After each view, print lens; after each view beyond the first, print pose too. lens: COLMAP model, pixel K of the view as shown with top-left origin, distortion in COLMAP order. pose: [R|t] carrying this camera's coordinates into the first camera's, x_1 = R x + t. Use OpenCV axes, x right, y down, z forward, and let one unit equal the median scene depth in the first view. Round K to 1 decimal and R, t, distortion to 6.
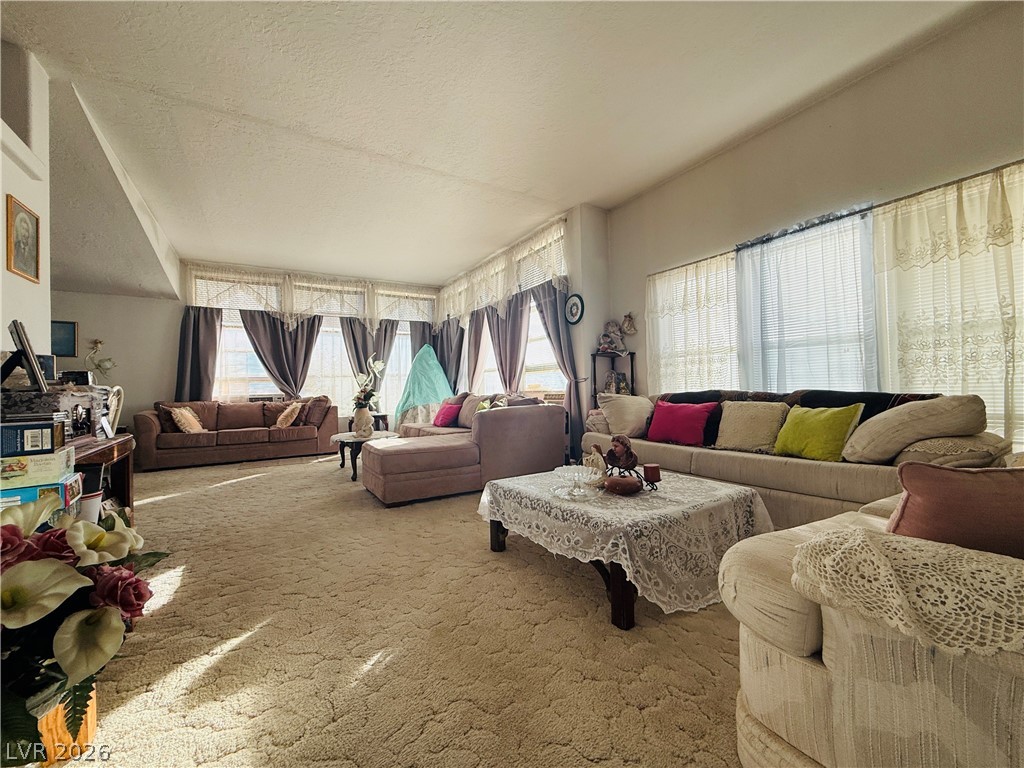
lens RADIAL K [[408.2, 0, 510.7], [0, 408.2, 385.5], [0, 0, 1]] dist [-0.001218, 0.000512]
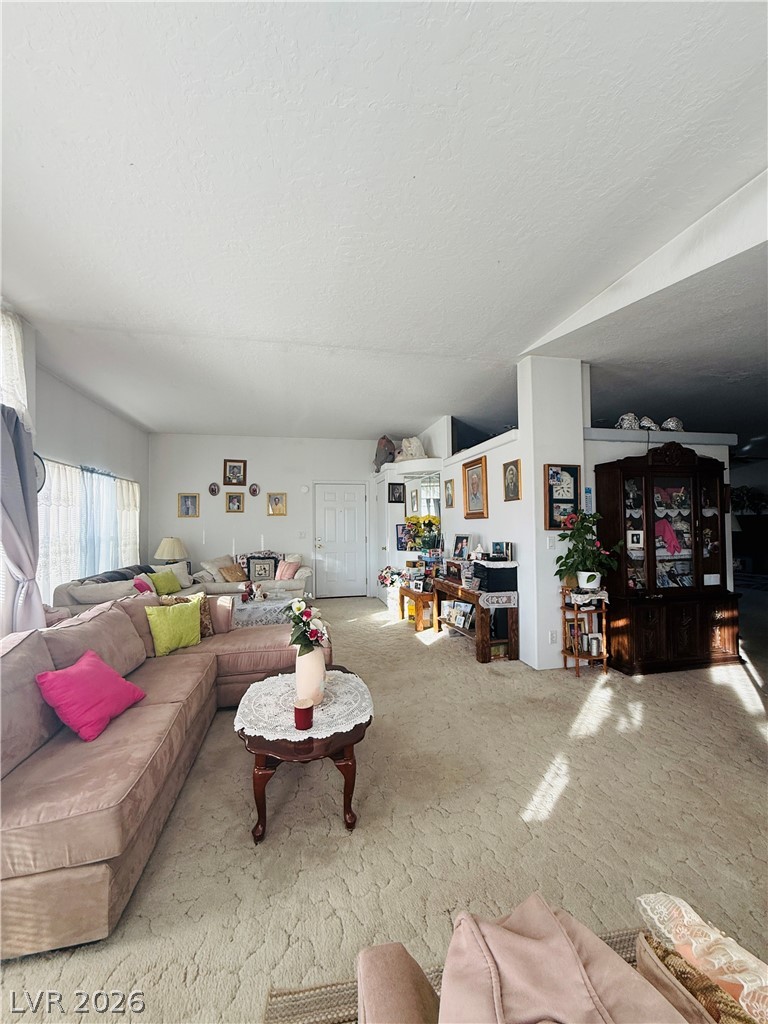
lens RADIAL K [[408.2, 0, 383.7], [0, 408.2, 509.2], [0, 0, 1]] dist [-0.001218, 0.000512]
pose [[-0.941628, 0.046496, 0.333428, -0.453714], [0.030704, 0.998150, -0.052478, -0.054674], [-0.335251, -0.039177, -0.941314, 1.061276]]
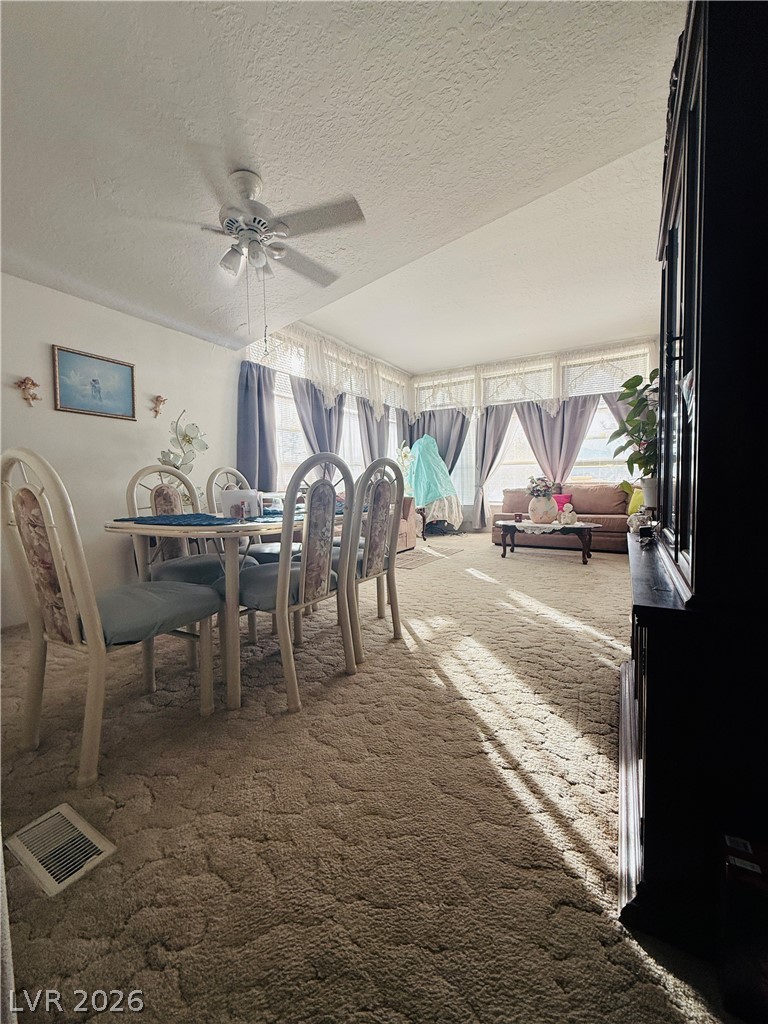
lens RADIAL K [[408.2, 0, 383.7], [0, 408.2, 509.2], [0, 0, 1]] dist [-0.001218, 0.000512]
pose [[0.879840, -0.020738, 0.474816, -0.887172], [-0.009991, 0.998020, 0.062103, 0.020708], [-0.475164, -0.059384, 0.877891, 0.217547]]
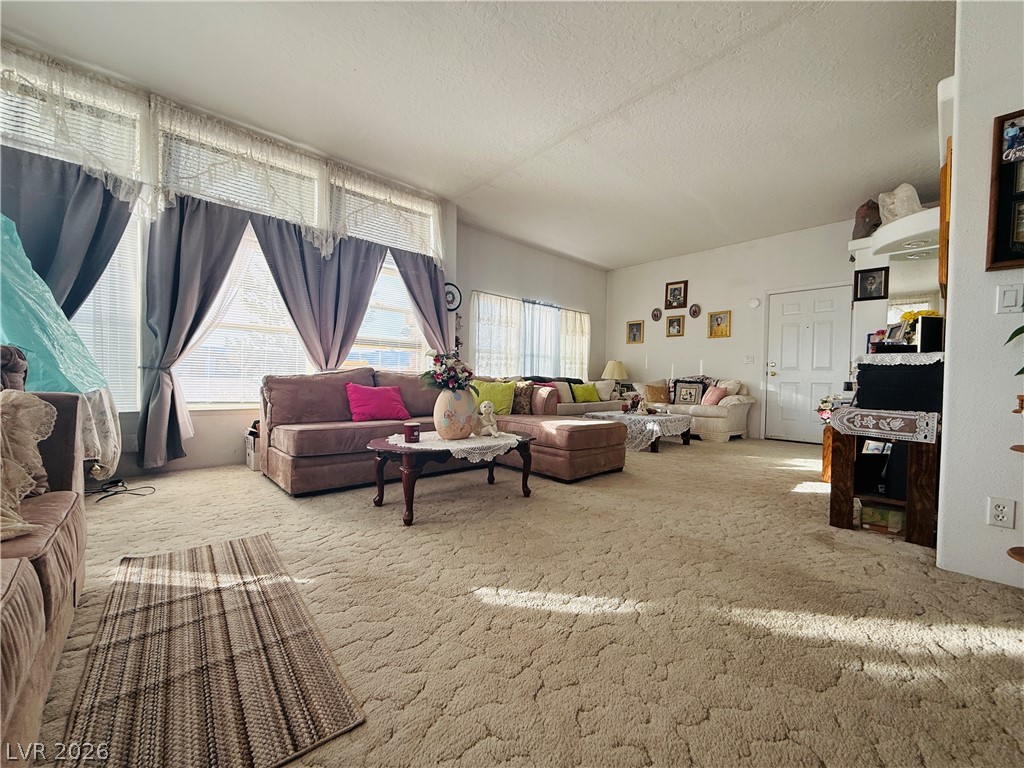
lens RADIAL K [[408.2, 0, 510.7], [0, 408.2, 385.5], [0, 0, 1]] dist [-0.001218, 0.000512]
pose [[-0.186461, 0.006812, 0.982439, -0.684557], [-0.028155, 0.999528, -0.012275, 0.040668], [-0.982059, -0.029950, -0.186181, 0.763807]]
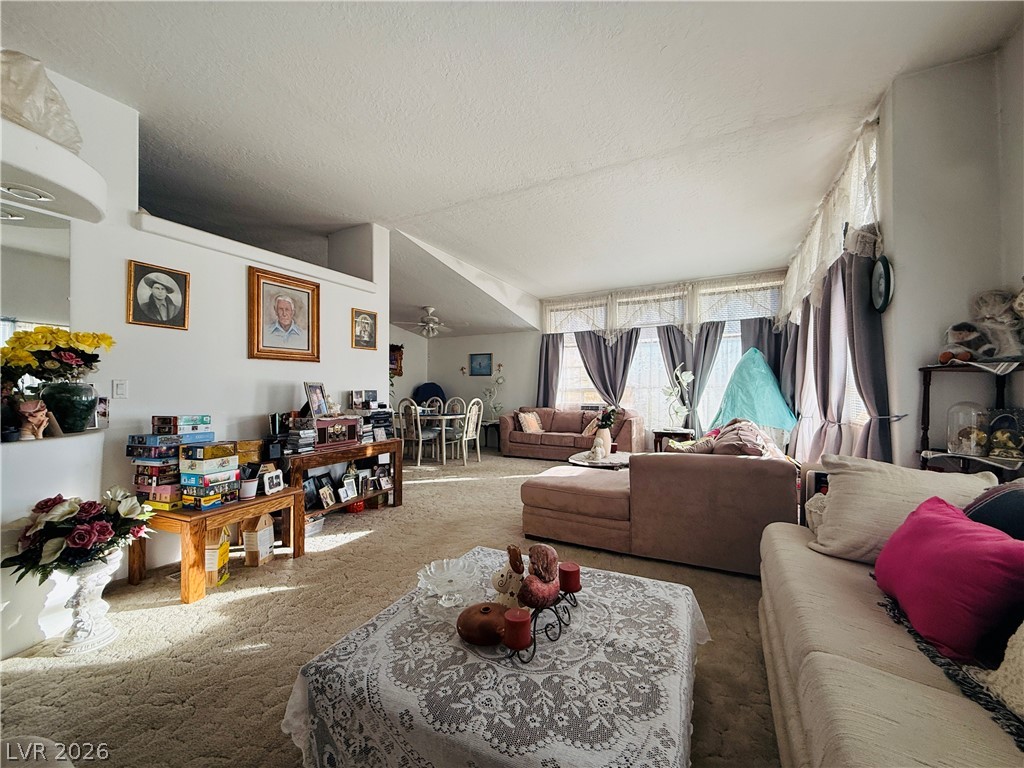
lens RADIAL K [[408.2, 0, 510.7], [0, 408.2, 385.5], [0, 0, 1]] dist [-0.001218, 0.000512]
pose [[0.509030, 0.011756, -0.860668, 0.274637], [0.000439, 0.999903, 0.013917, -0.046230], [0.860748, -0.007463, 0.508976, 0.229092]]
